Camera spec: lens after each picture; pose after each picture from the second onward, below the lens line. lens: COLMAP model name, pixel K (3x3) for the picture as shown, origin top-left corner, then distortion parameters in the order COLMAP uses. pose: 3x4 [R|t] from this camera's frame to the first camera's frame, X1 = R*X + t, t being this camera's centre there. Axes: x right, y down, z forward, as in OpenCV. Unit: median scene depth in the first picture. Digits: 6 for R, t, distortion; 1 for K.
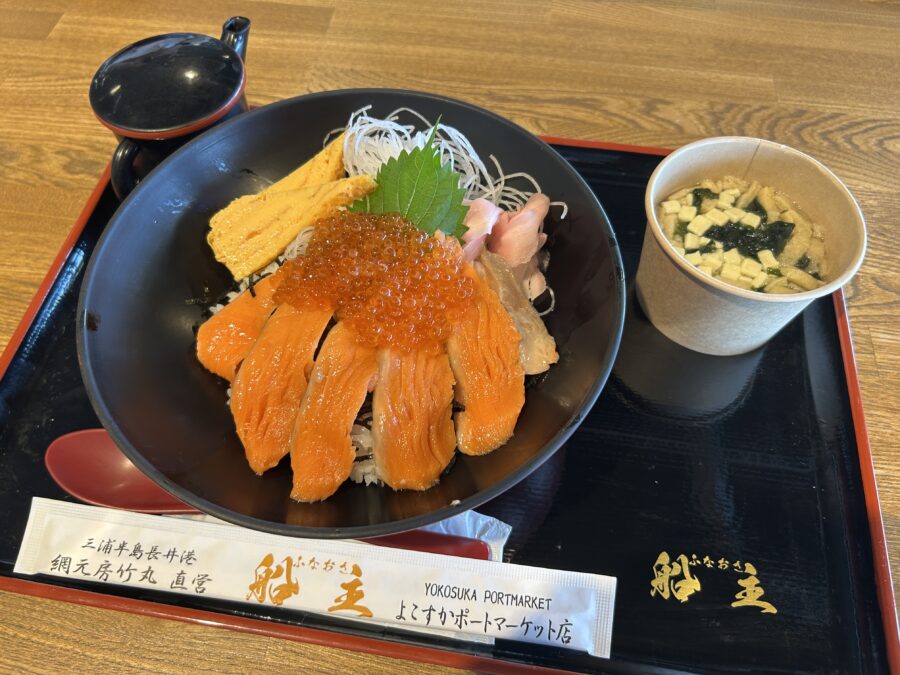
lens RADIAL K [[663.2, 0, 450.0], [0, 663.2, 337.5], [0, 0, 1]] dist [0.049224, -0.005604]
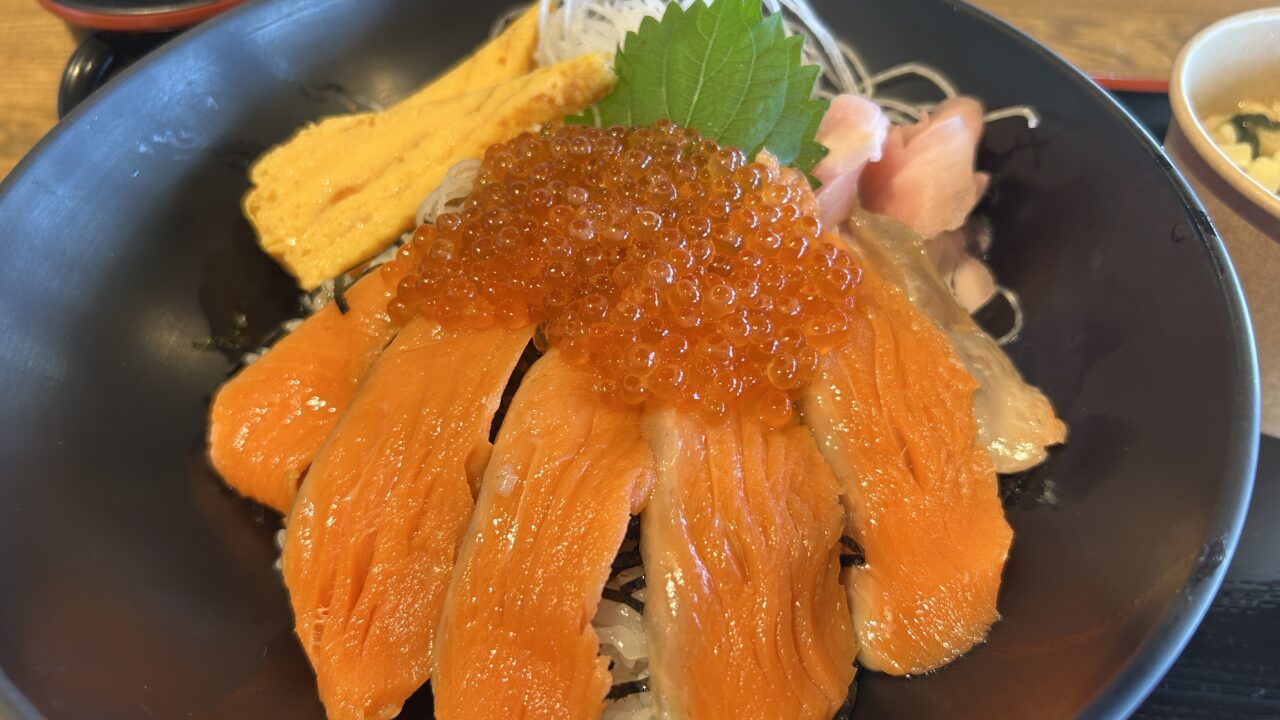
lens RADIAL K [[997.5, 0, 640.0], [0, 997.5, 360.0], [0, 0, 1]] dist [-0.000517, -0.004758]
pose [[0.999471, -0.032458, 0.002272, -0.109211], [0.032386, 0.985632, -0.165772, 0.084622], [0.003141, 0.165757, 0.986162, 0.381153]]
